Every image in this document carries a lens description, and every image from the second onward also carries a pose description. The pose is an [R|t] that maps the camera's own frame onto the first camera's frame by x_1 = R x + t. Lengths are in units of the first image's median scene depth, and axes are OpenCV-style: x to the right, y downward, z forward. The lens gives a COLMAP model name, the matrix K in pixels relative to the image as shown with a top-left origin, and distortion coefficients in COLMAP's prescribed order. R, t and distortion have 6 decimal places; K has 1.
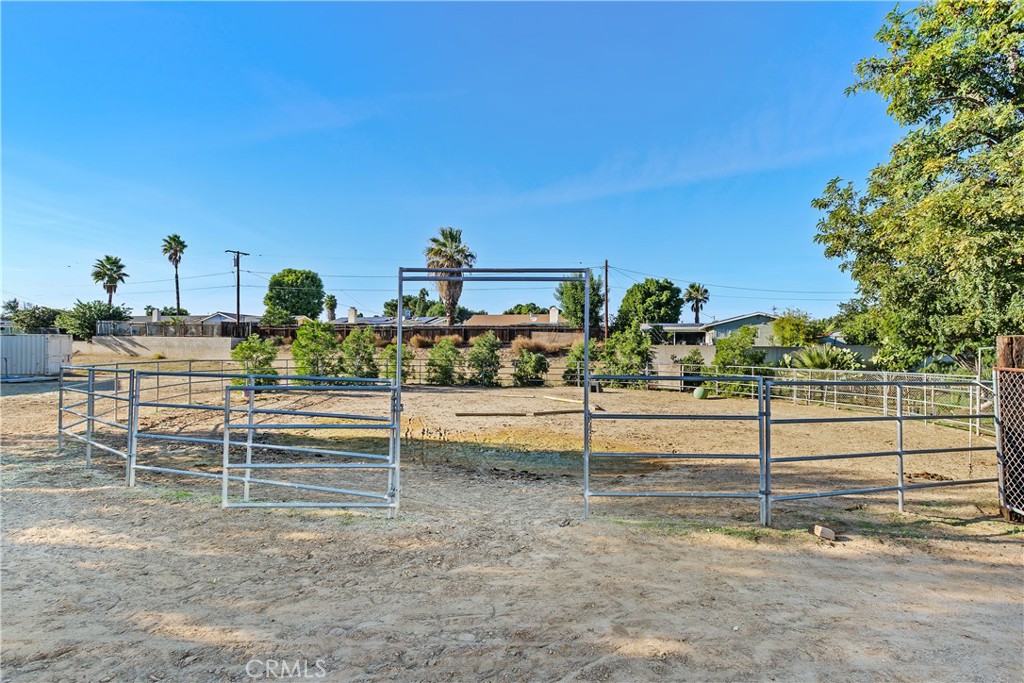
lens RADIAL K [[469.6, 0, 510.7], [0, 469.6, 388.2], [0, 0, 1]] dist [-0.001690, -0.000598]
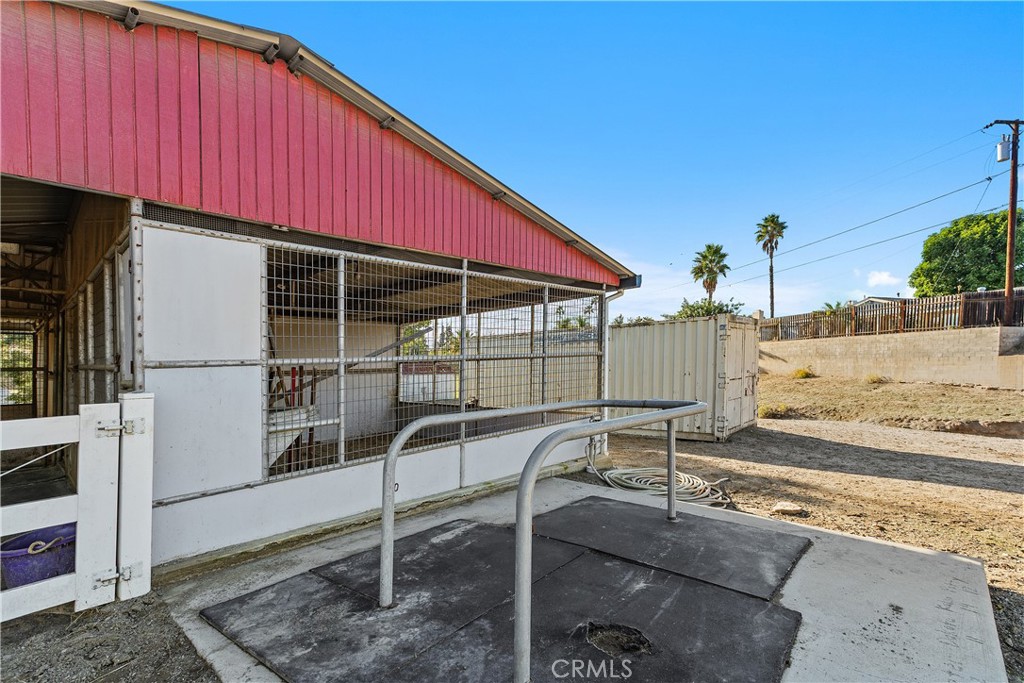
lens RADIAL K [[469.6, 0, 510.7], [0, 469.6, 388.2], [0, 0, 1]] dist [-0.001690, -0.000598]
pose [[0.516068, 0.018266, -0.856353, -0.352637], [-0.045575, 0.998942, -0.006158, -0.024353], [0.855334, 0.042207, 0.516355, 0.321238]]
